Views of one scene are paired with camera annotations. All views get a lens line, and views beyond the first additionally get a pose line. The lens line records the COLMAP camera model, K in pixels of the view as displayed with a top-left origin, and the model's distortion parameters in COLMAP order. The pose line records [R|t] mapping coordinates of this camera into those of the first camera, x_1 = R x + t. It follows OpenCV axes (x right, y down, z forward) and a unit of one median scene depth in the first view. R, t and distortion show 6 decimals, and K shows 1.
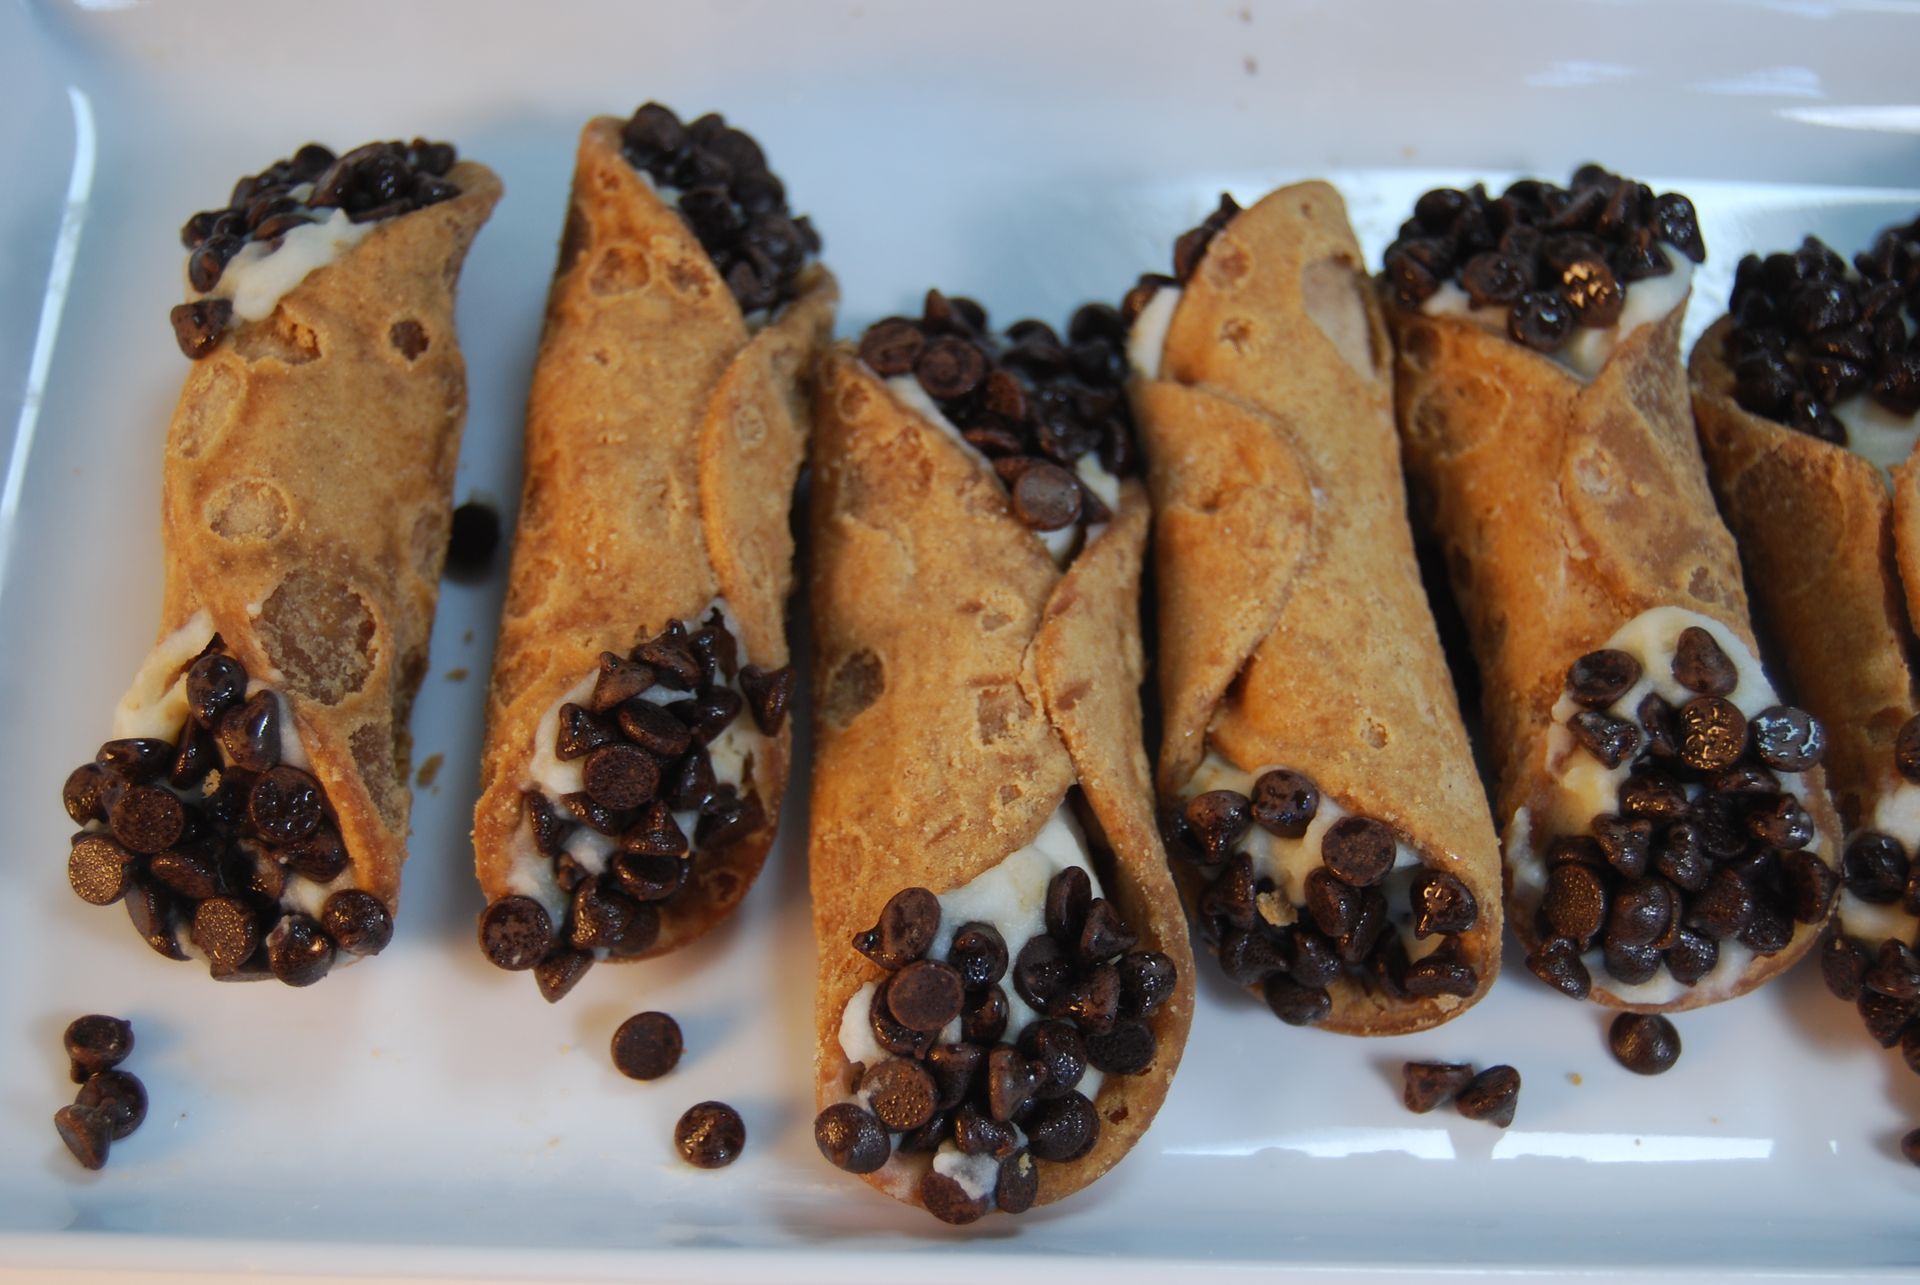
lens RADIAL K [[2911.9, 0, 964.9], [0, 2911.9, 639.0], [0, 0, 1]] dist [-0.039041, -0.042502]
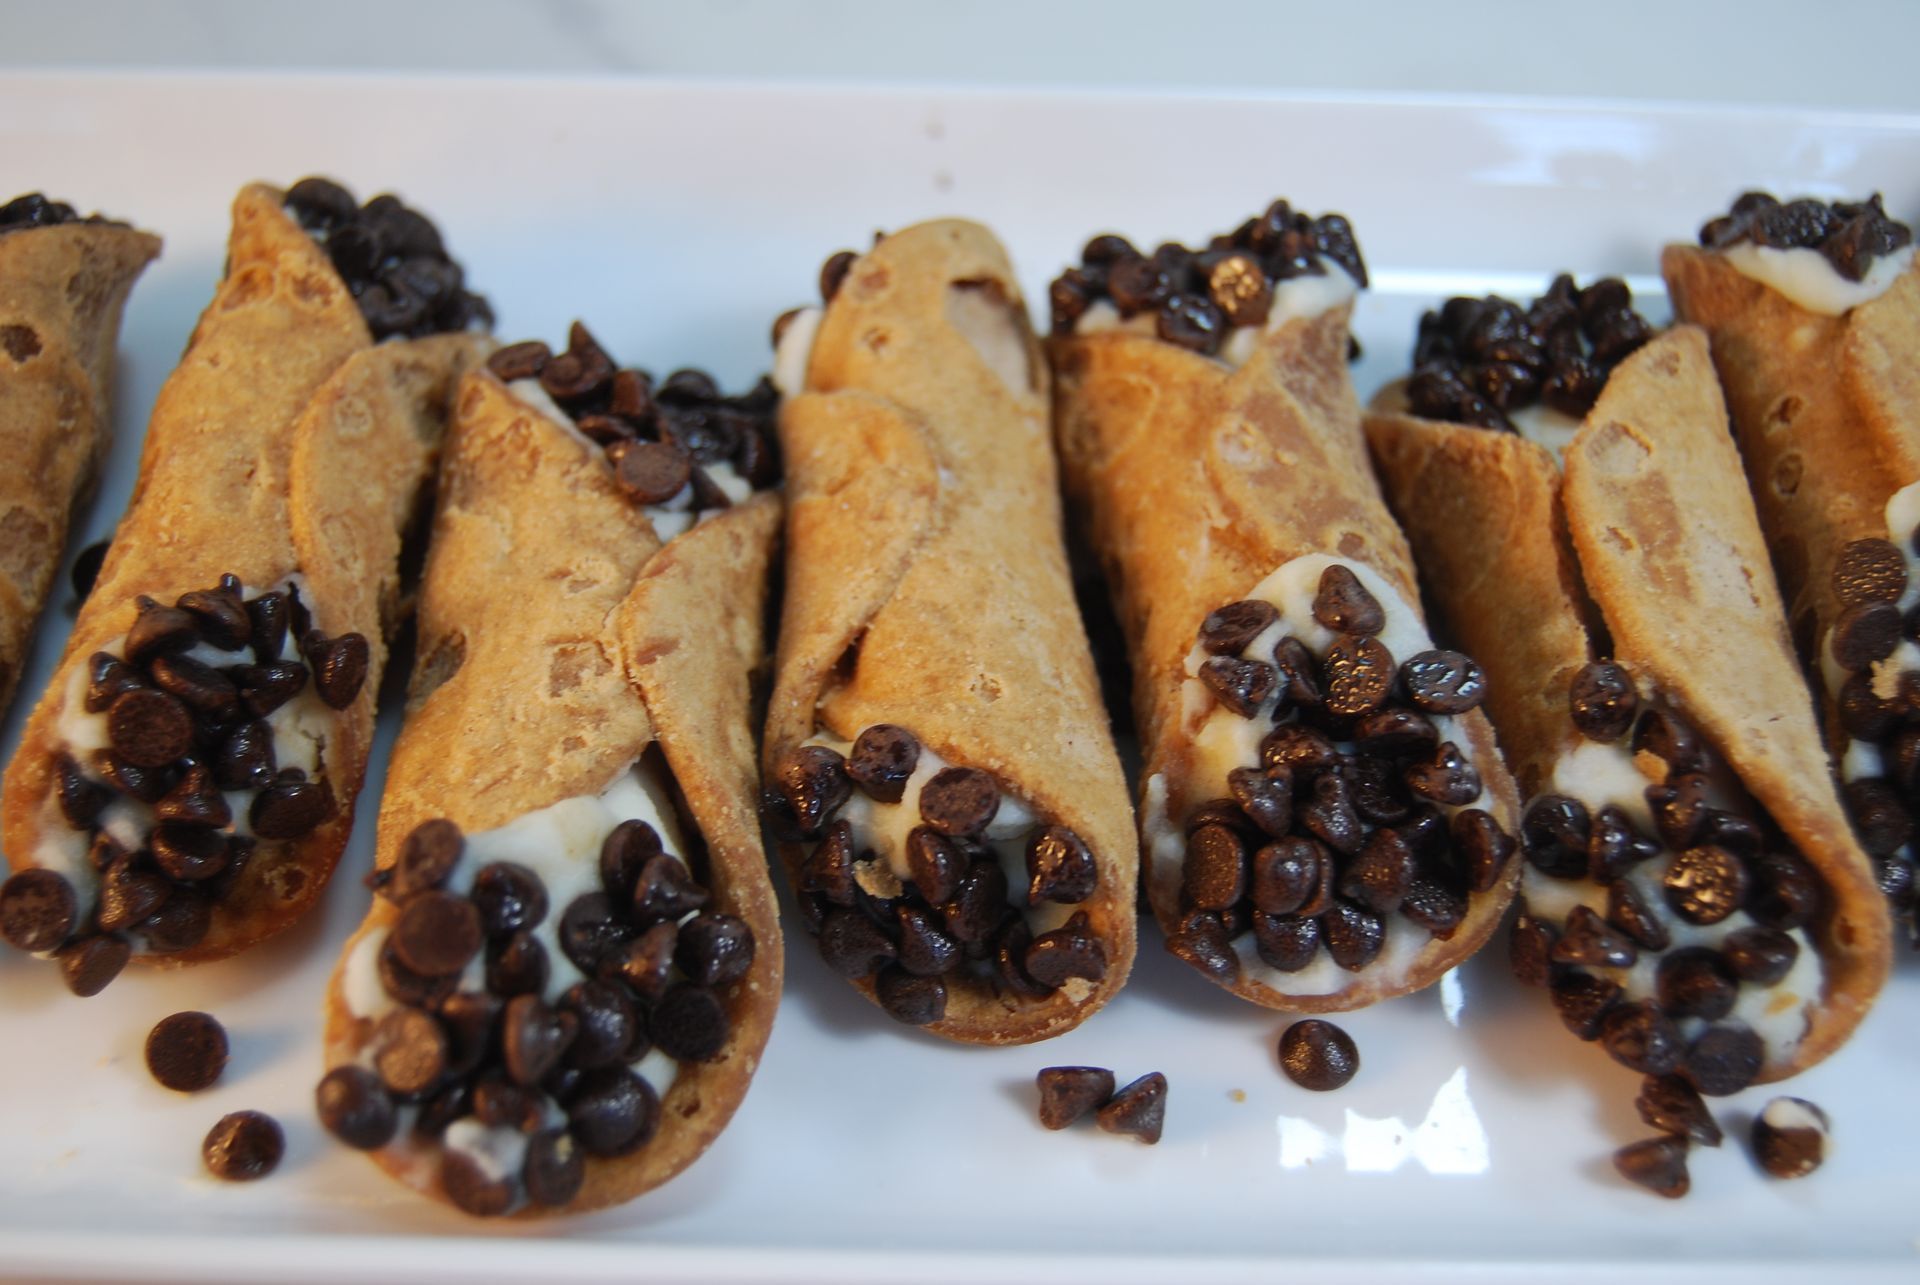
lens RADIAL K [[2364.5, 0, 960.0], [0, 2364.5, 642.5], [0, 0, 1]] dist [-0.061666, -0.006711]
pose [[0.999441, -0.016104, -0.029296, 0.151775], [0.008815, 0.972266, -0.233713, 0.187683], [0.032247, 0.233324, 0.971864, 0.275416]]
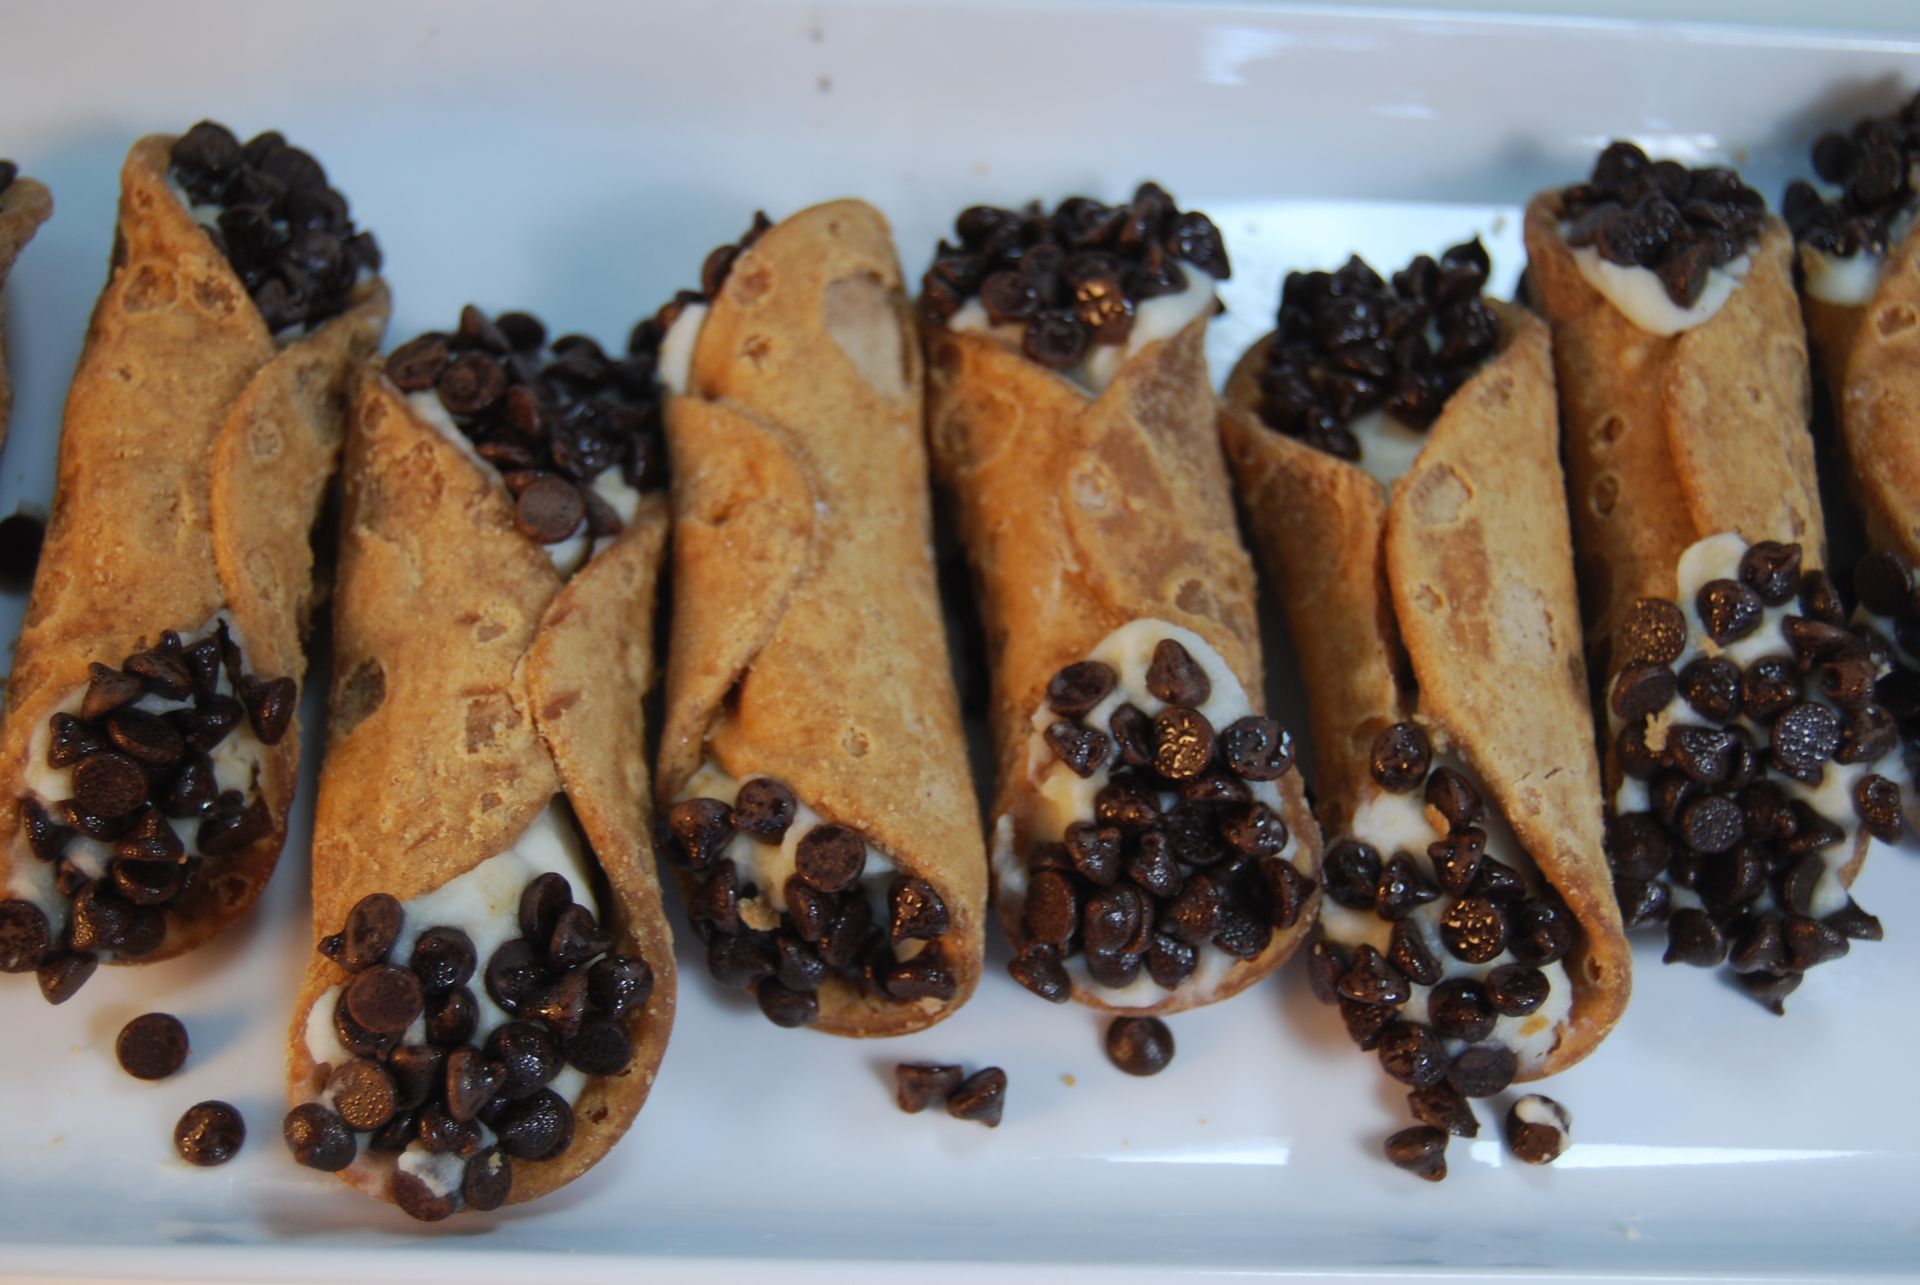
lens RADIAL K [[2911.9, 0, 964.9], [0, 2911.9, 639.0], [0, 0, 1]] dist [-0.039041, -0.042502]
pose [[0.999947, 0.001241, 0.010191, 0.165810], [-0.001261, 0.999997, 0.001970, -0.005945], [-0.010189, -0.001983, 0.999946, -0.023462]]
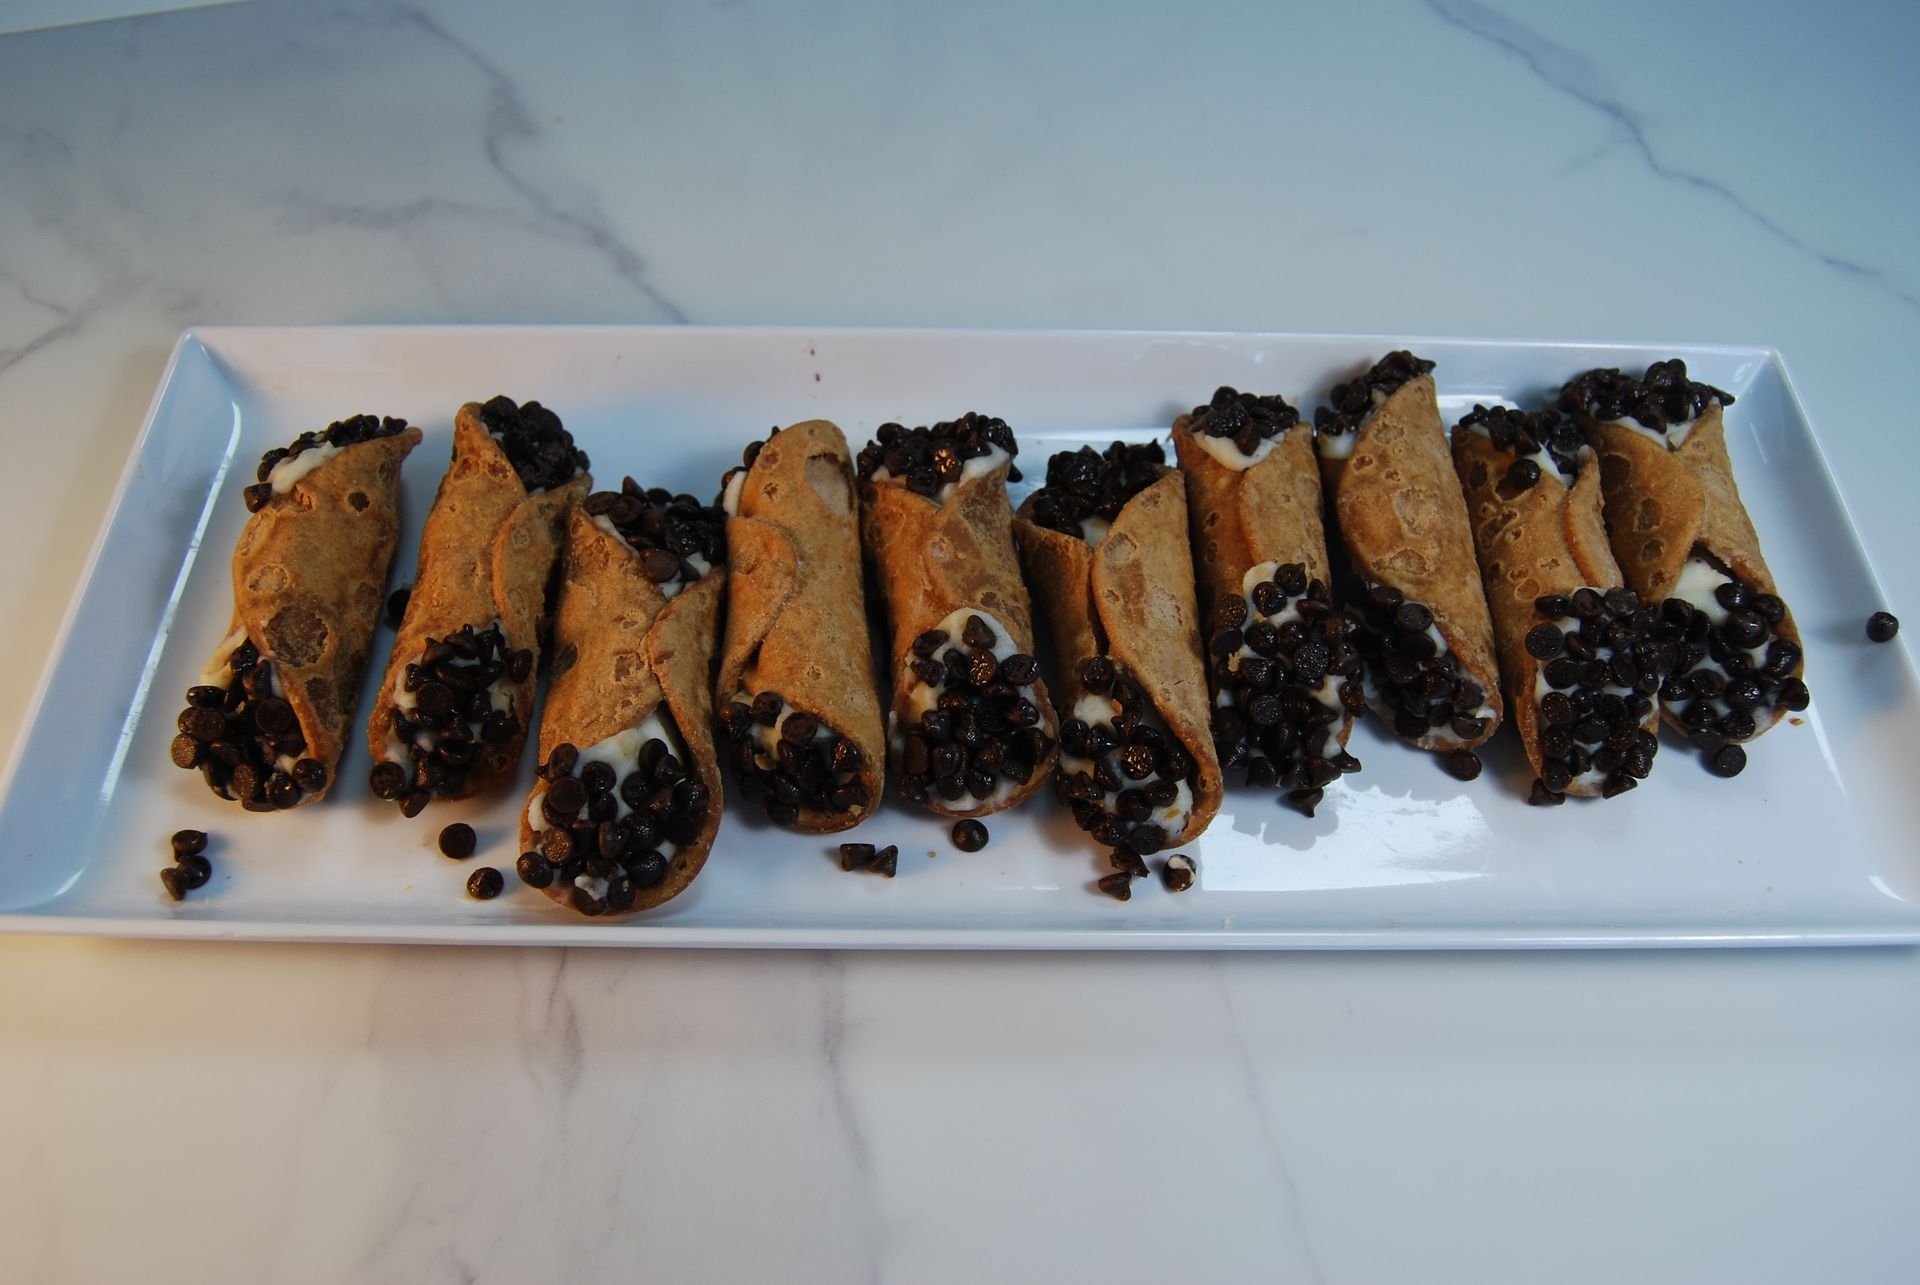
lens RADIAL K [[1674.4, 0, 941.4], [0, 1674.4, 645.9], [0, 0, 1]] dist [-0.083144, 0.010235]
pose [[0.999063, -0.025176, -0.035217, 0.263707], [0.020591, 0.991945, -0.124983, 0.155860], [0.038080, 0.124141, 0.991534, -0.129416]]
